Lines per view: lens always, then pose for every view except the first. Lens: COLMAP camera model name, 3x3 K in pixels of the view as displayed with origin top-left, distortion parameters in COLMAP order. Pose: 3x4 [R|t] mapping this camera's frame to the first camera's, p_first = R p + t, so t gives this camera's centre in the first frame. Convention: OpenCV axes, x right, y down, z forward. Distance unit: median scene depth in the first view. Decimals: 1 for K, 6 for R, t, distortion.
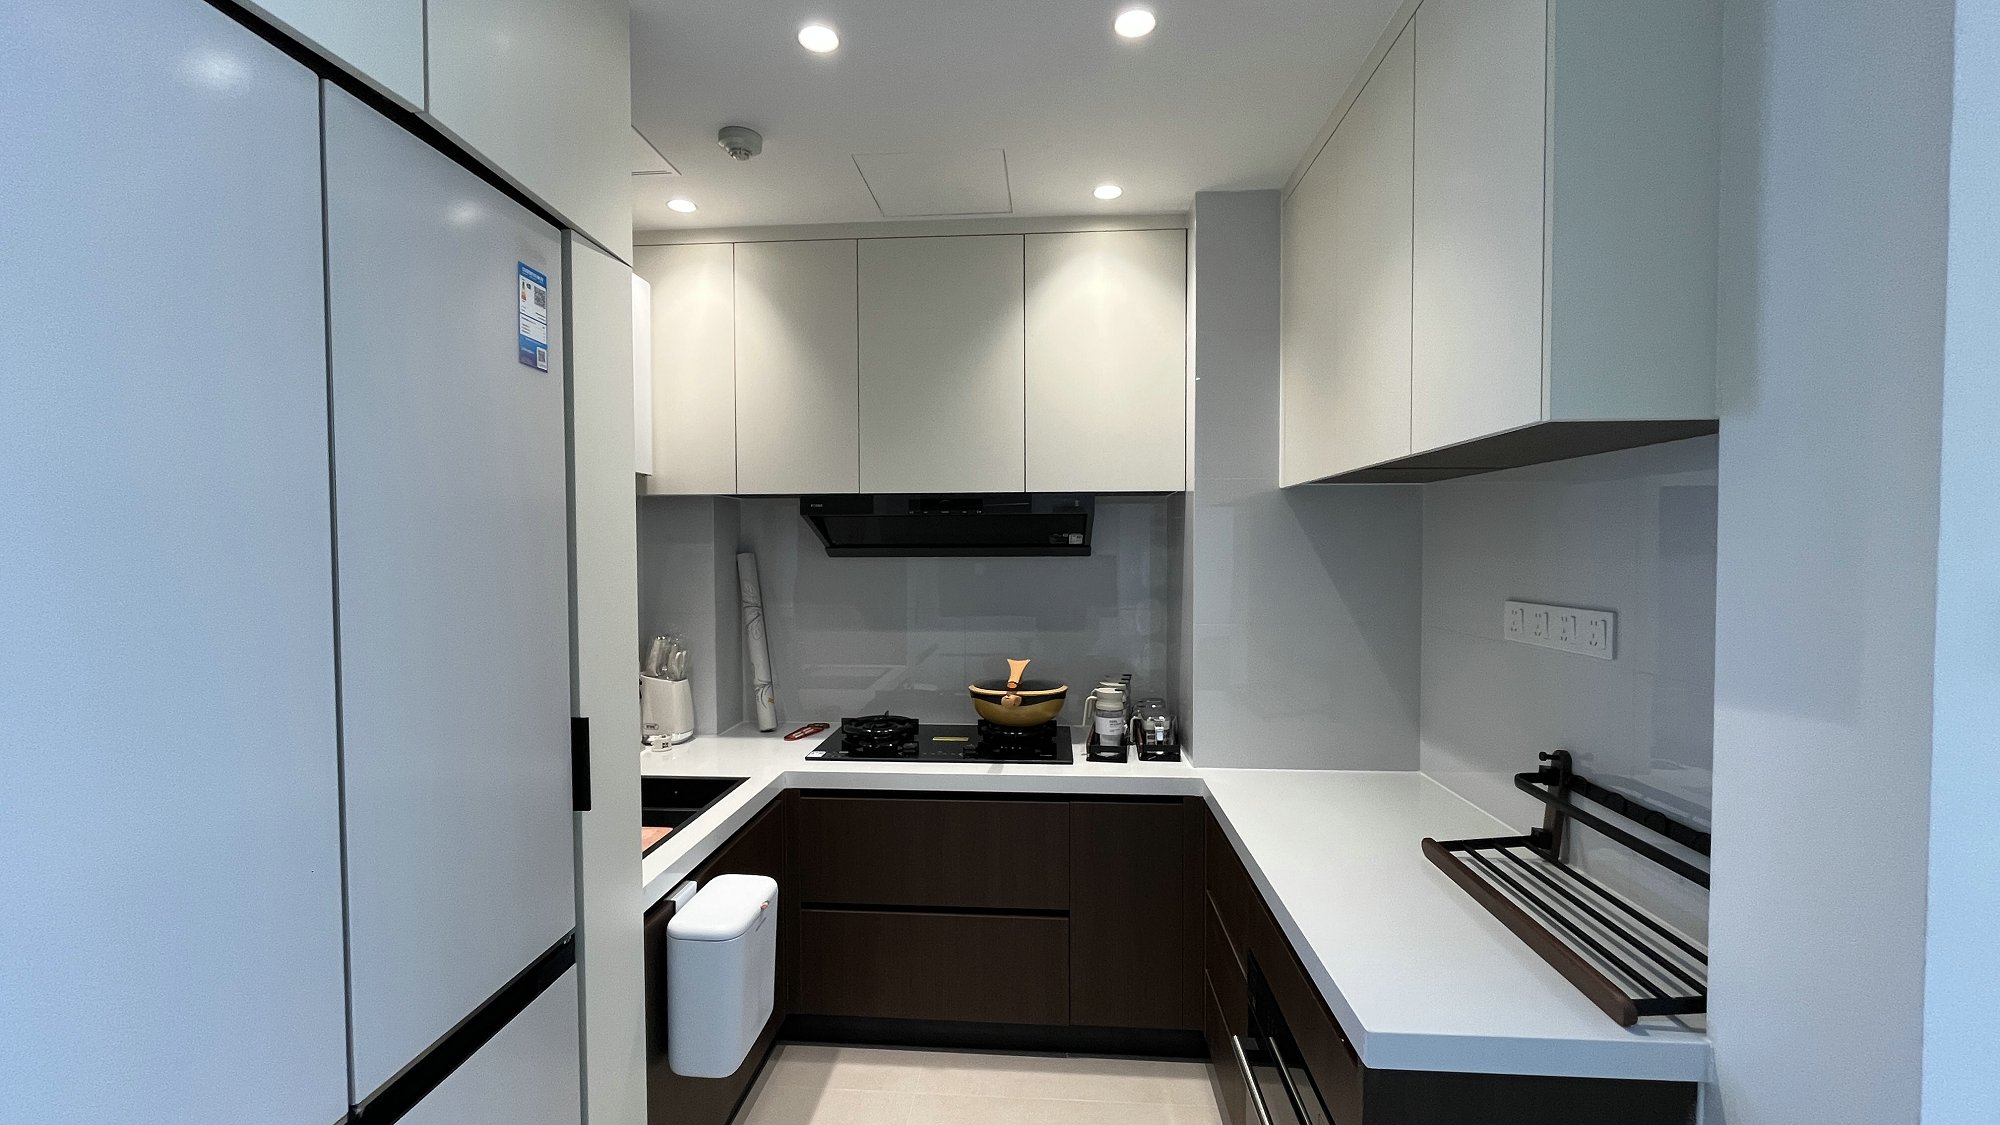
lens RADIAL K [[801.5, 0, 1000.9], [0, 801.5, 568.1], [0, 0, 1]] dist [0.001349, -0.004810]
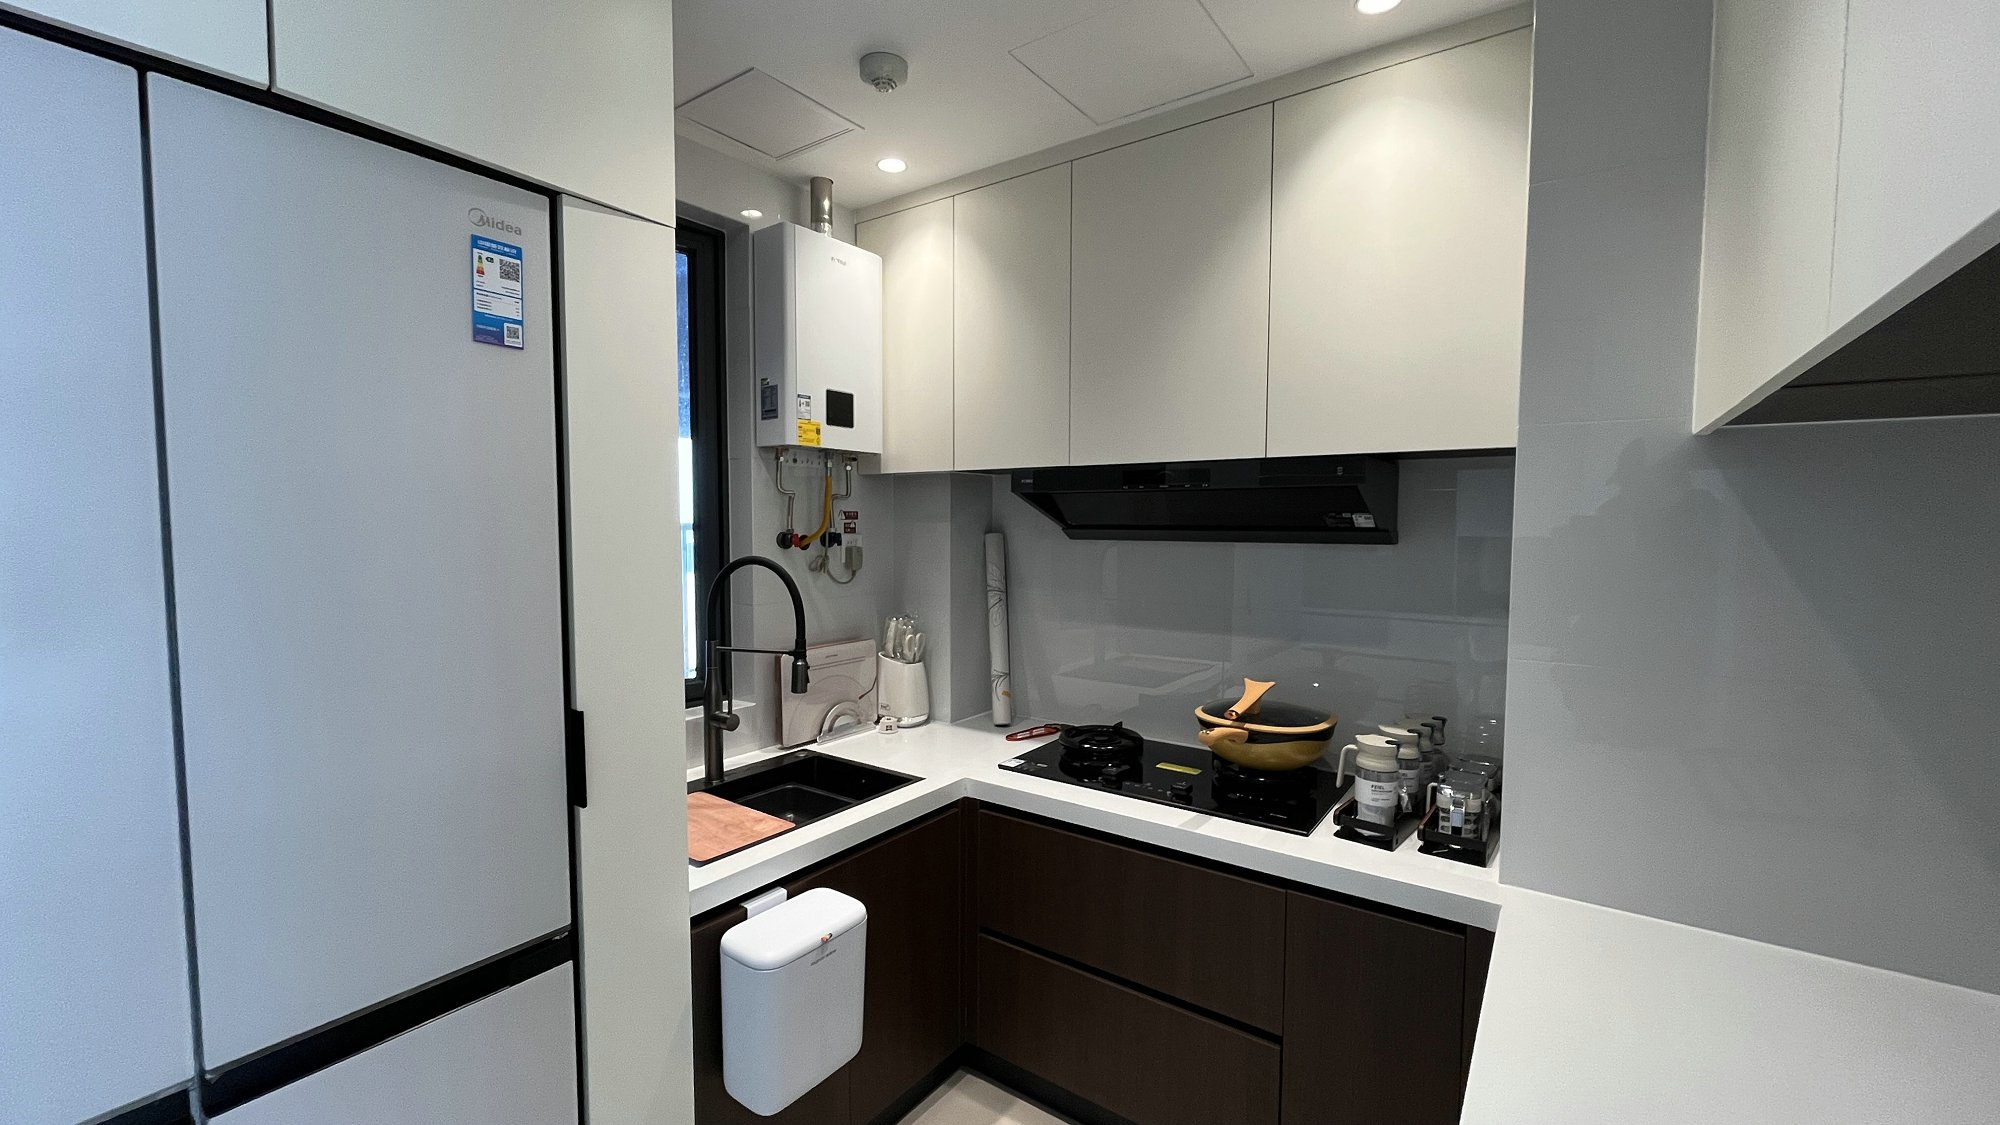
lens RADIAL K [[801.5, 0, 1000.9], [0, 801.5, 568.1], [0, 0, 1]] dist [0.001349, -0.004810]
pose [[0.850221, 0.036554, -0.525155, 0.214190], [-0.019723, 0.999098, 0.037612, -0.015678], [0.526056, -0.021621, 0.850175, 0.241758]]
